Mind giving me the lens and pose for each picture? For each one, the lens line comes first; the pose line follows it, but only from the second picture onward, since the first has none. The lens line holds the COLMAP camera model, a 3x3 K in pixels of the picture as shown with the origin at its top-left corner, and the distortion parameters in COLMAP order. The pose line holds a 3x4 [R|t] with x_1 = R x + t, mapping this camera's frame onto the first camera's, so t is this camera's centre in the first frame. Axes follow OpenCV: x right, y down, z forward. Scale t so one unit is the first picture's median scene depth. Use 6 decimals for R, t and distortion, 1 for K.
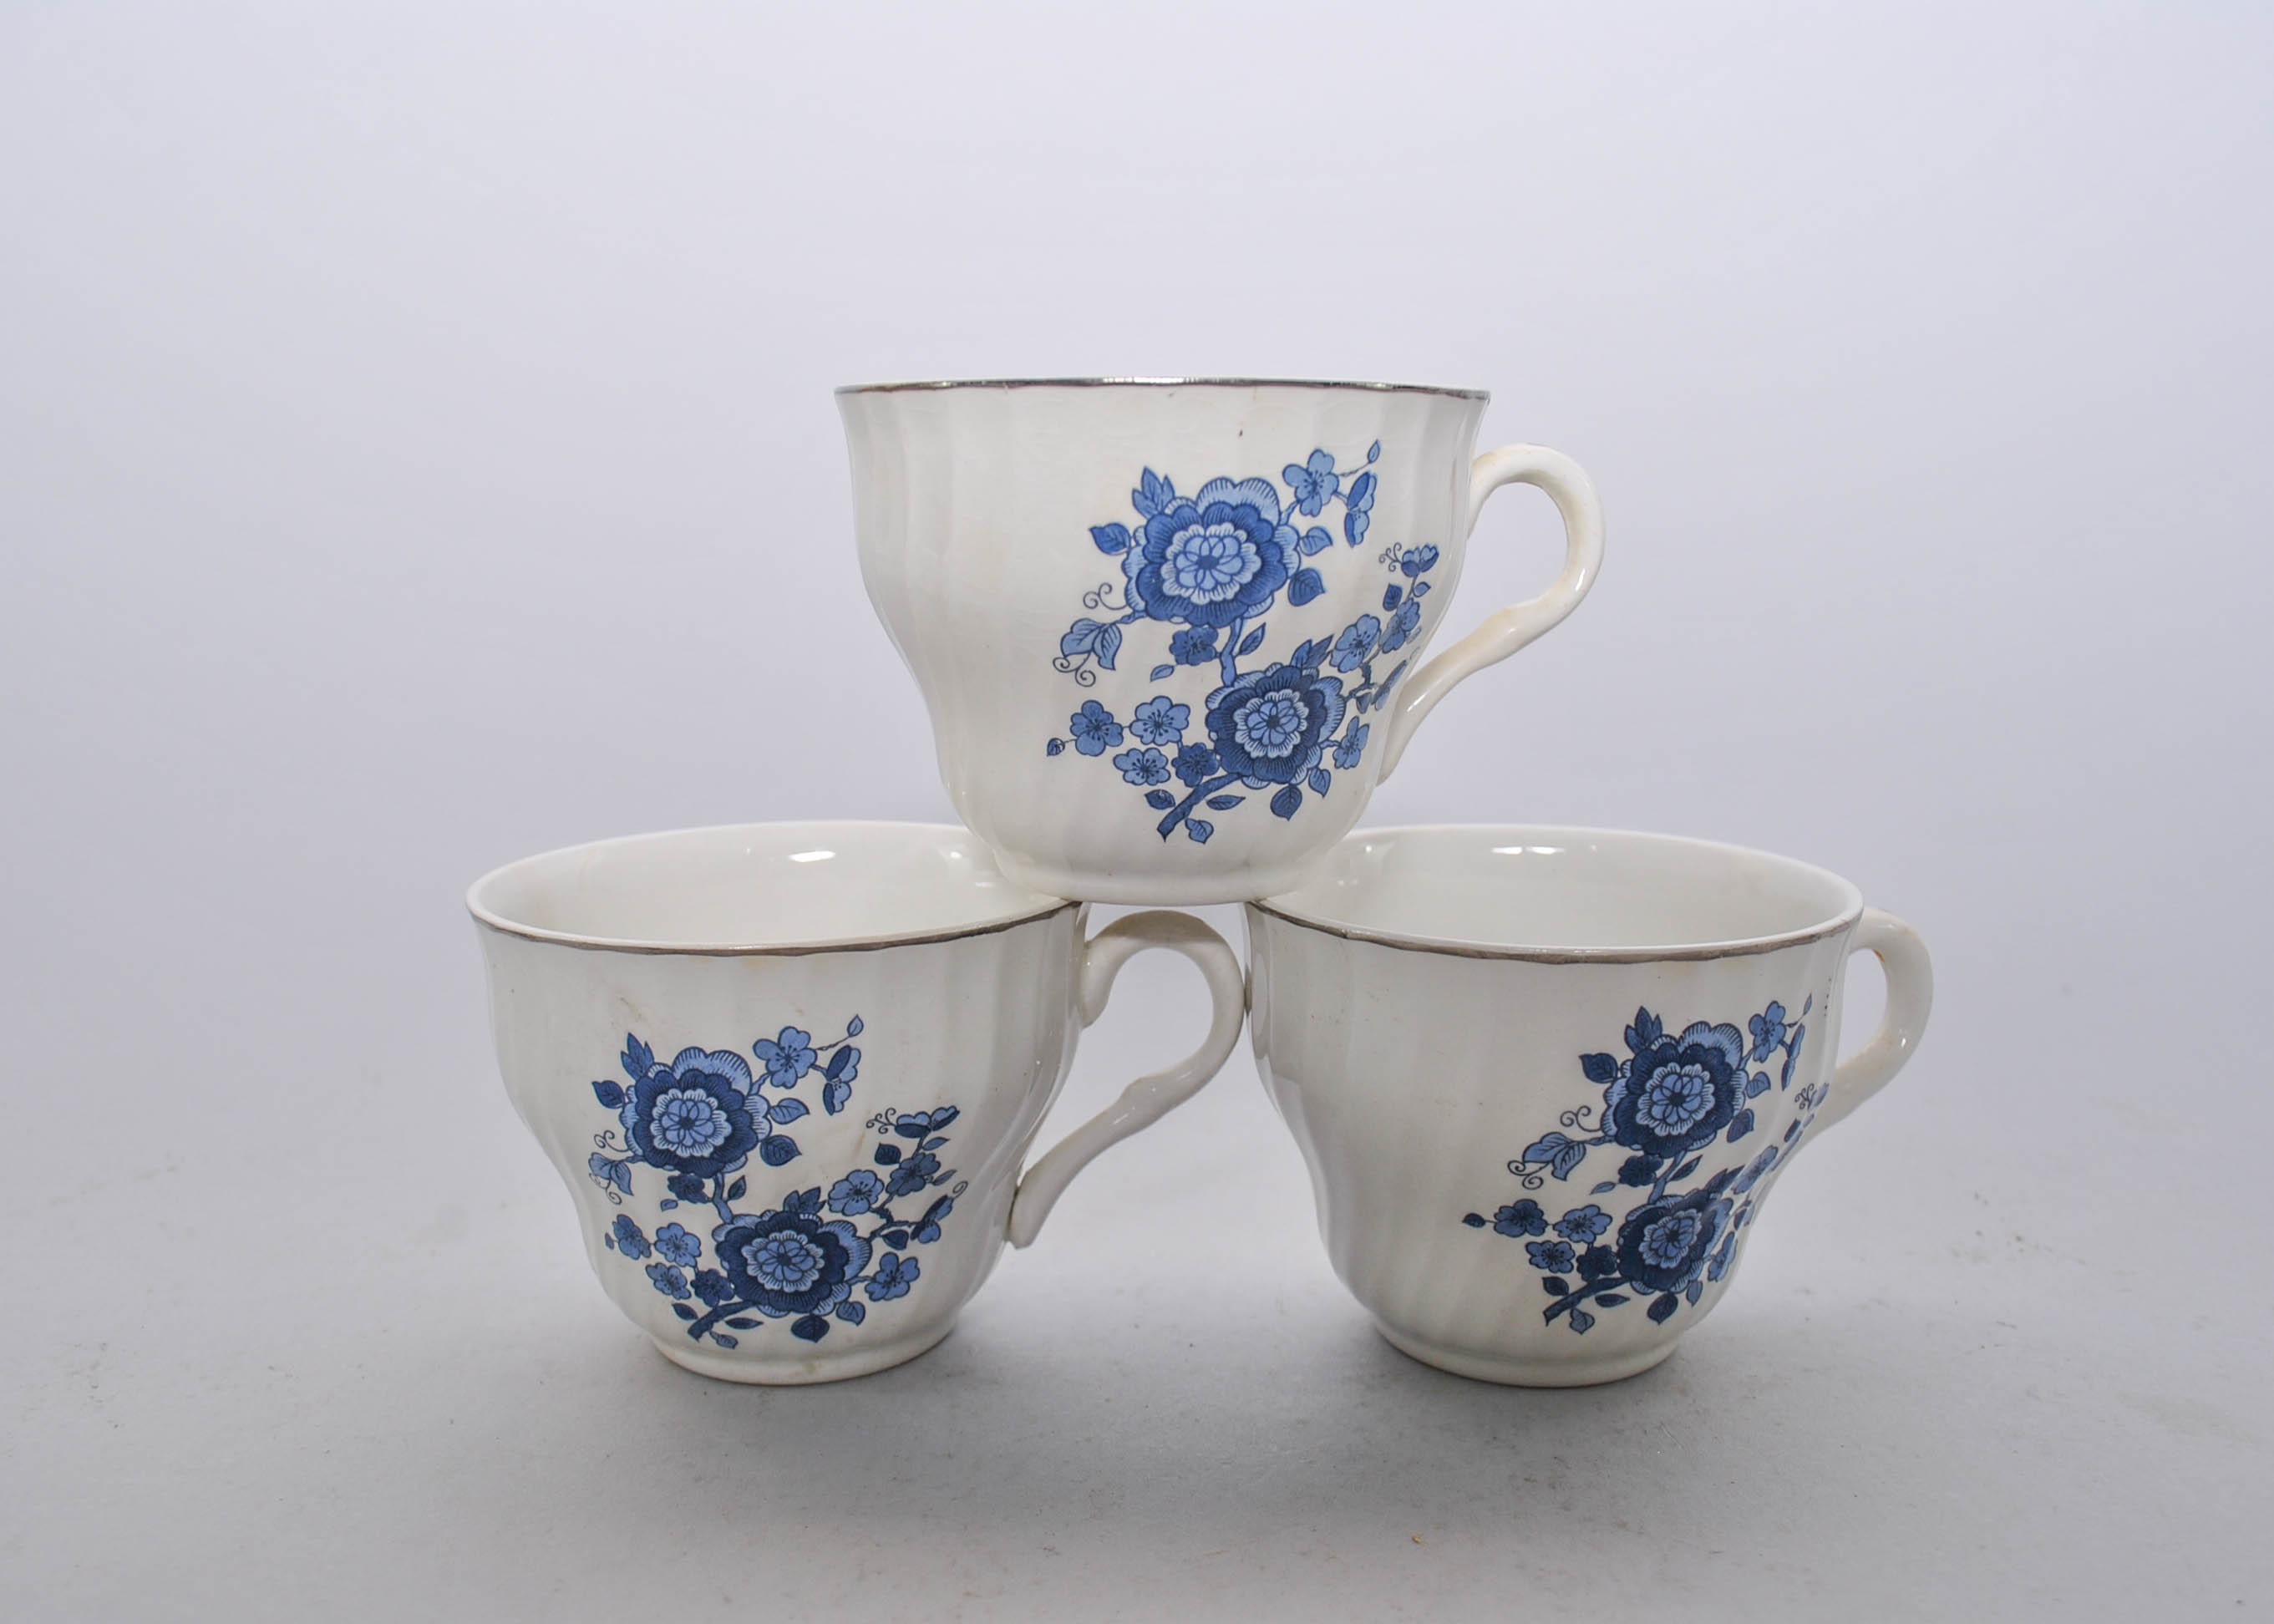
lens RADIAL K [[2074.6, 0, 1137.0], [0, 2074.6, 812.0], [0, 0, 1]] dist [-0.081410, 0.004877]
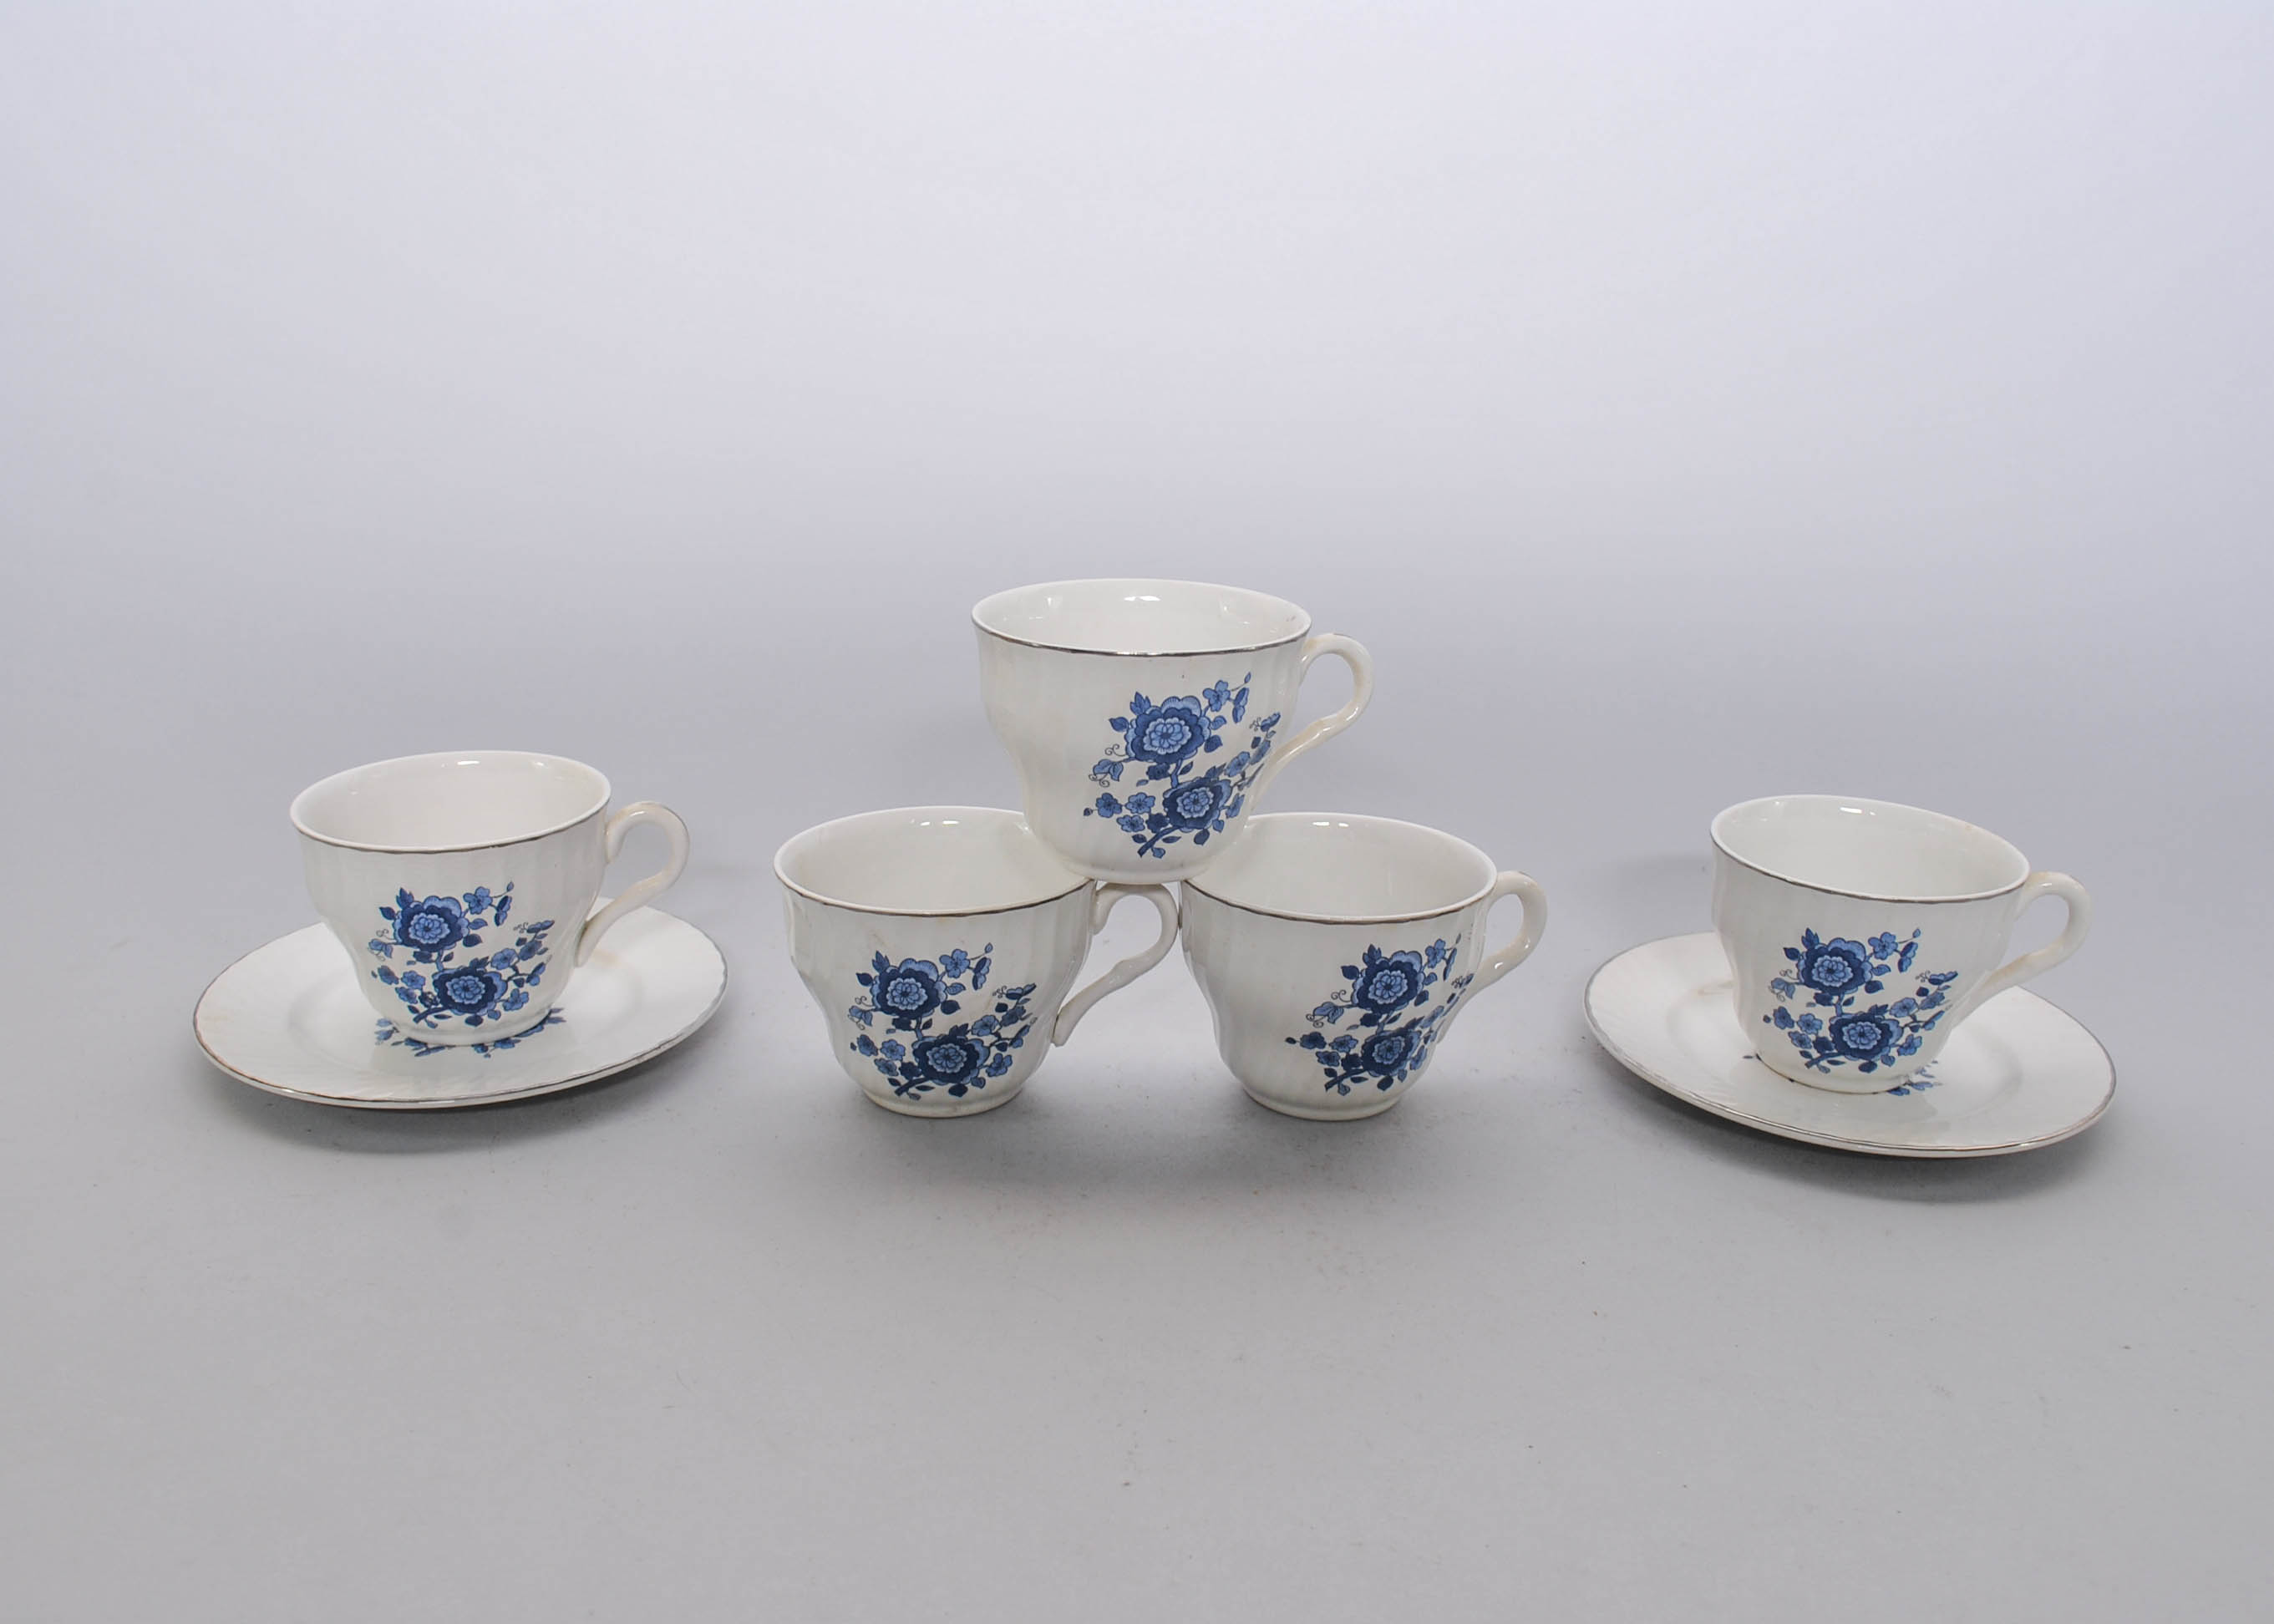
lens RADIAL K [[2074.6, 0, 1137.0], [0, 2074.6, 812.0], [0, 0, 1]] dist [-0.081410, 0.004877]
pose [[0.999223, 0.010139, 0.038097, -0.067927], [-0.015390, 0.990008, 0.140168, -0.312220], [-0.036295, -0.140645, 0.989395, -0.990041]]
